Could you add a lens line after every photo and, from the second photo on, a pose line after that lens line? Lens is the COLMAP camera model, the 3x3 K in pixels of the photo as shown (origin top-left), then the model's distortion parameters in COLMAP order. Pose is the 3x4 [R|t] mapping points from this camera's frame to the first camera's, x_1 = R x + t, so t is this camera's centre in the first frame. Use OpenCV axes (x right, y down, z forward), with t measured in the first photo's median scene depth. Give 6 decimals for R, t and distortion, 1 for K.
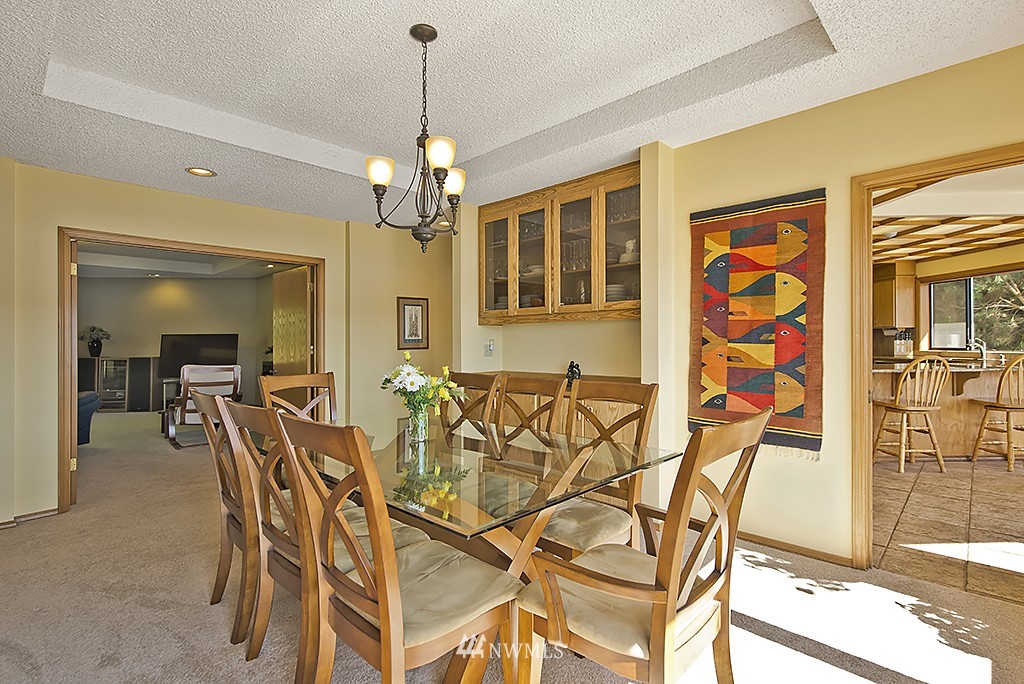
lens RADIAL K [[485.0, 0, 512.0], [0, 485.0, 342.0], [0, 0, 1]] dist [0.000187, -0.000042]
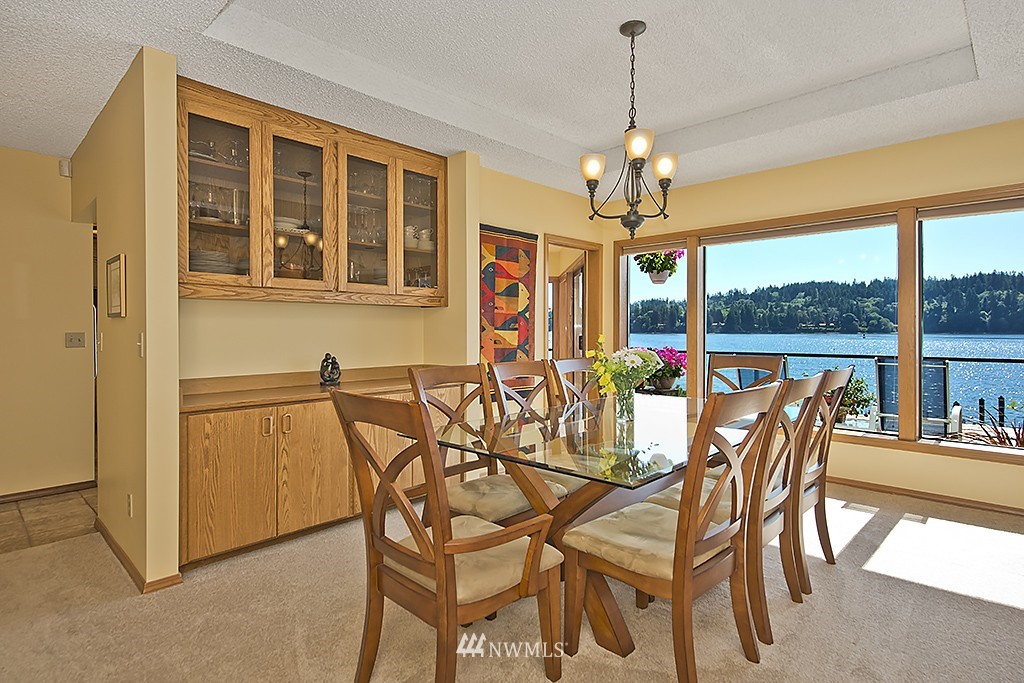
lens RADIAL K [[533.2, 0, 512.0], [0, 533.2, 341.5], [0, 0, 1]] dist [-0.001560, -0.000216]
pose [[-0.004490, -0.019336, 0.999803, -1.019213], [-0.001161, 0.999812, 0.019331, 0.005152], [-0.999989, -0.001074, -0.004512, 0.966966]]
